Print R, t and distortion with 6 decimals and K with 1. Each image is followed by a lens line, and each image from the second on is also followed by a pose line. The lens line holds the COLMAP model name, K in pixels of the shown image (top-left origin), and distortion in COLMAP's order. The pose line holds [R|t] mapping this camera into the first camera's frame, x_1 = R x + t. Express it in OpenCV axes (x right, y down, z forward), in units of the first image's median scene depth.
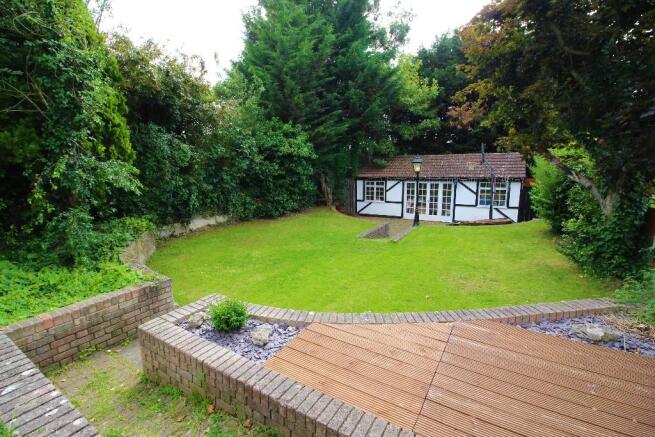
lens RADIAL K [[301.5, 0, 325.2], [0, 301.5, 216.5], [0, 0, 1]] dist [-0.011490, -0.000293]
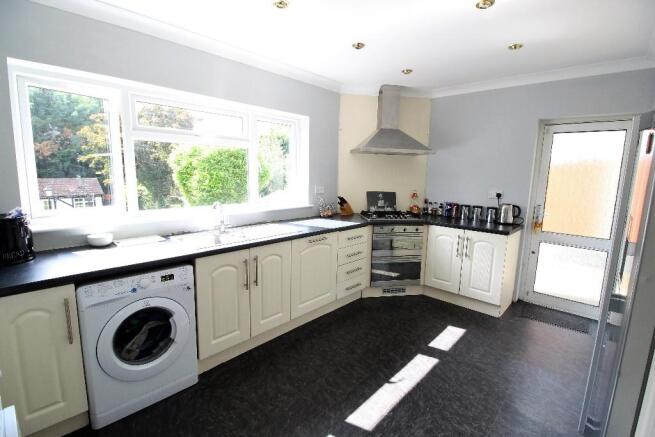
lens RADIAL K [[301.5, 0, 326.7], [0, 301.5, 217.9], [0, 0, 1]] dist [-0.011490, -0.000293]
pose [[0.203567, -0.129054, 0.970518, -0.654783], [0.137274, 0.985245, 0.102219, 0.005943], [-0.969390, 0.112419, 0.218279, -0.527107]]
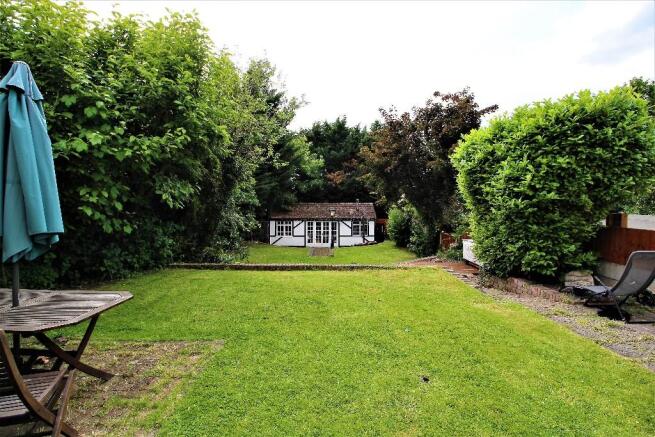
lens RADIAL K [[301.5, 0, 330.3], [0, 301.5, 217.1], [0, 0, 1]] dist [-0.011490, -0.000293]
pose [[0.848261, -0.008576, 0.529510, -0.413356], [0.074371, 0.991889, -0.103075, 0.021956], [-0.524331, 0.126815, 0.842018, -0.287307]]
